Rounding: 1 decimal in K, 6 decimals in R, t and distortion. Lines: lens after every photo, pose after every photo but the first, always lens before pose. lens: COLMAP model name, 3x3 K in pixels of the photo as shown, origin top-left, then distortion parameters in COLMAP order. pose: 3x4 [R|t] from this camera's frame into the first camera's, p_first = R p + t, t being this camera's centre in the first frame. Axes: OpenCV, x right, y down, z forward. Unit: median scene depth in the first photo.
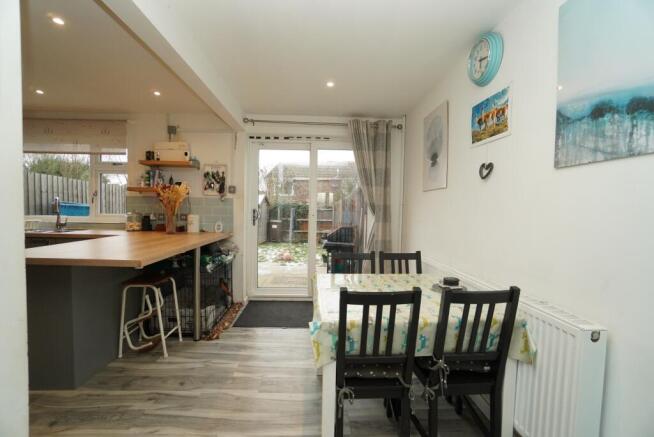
lens RADIAL K [[284.1, 0, 313.7], [0, 284.1, 215.6], [0, 0, 1]] dist [-0.022087, 0.000225]
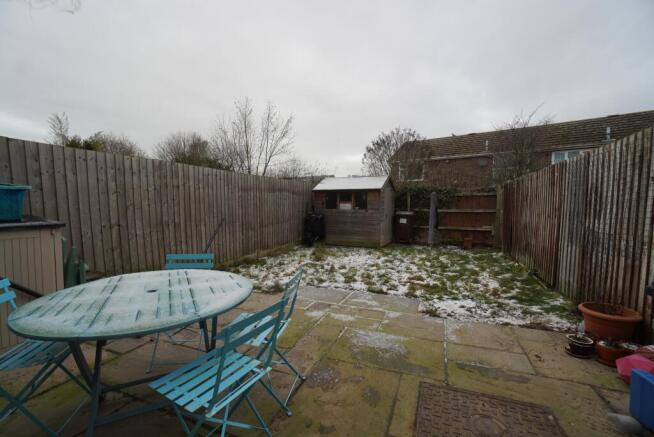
lens RADIAL K [[299.7, 0, 327.0], [0, 299.7, 218.5], [0, 0, 1]] dist [-0.009934, 0.000607]
pose [[0.931054, -0.000425, -0.364882, -0.048452], [0.015740, 0.999115, 0.039000, 0.001276], [0.364543, -0.042054, 0.930237, 0.277078]]
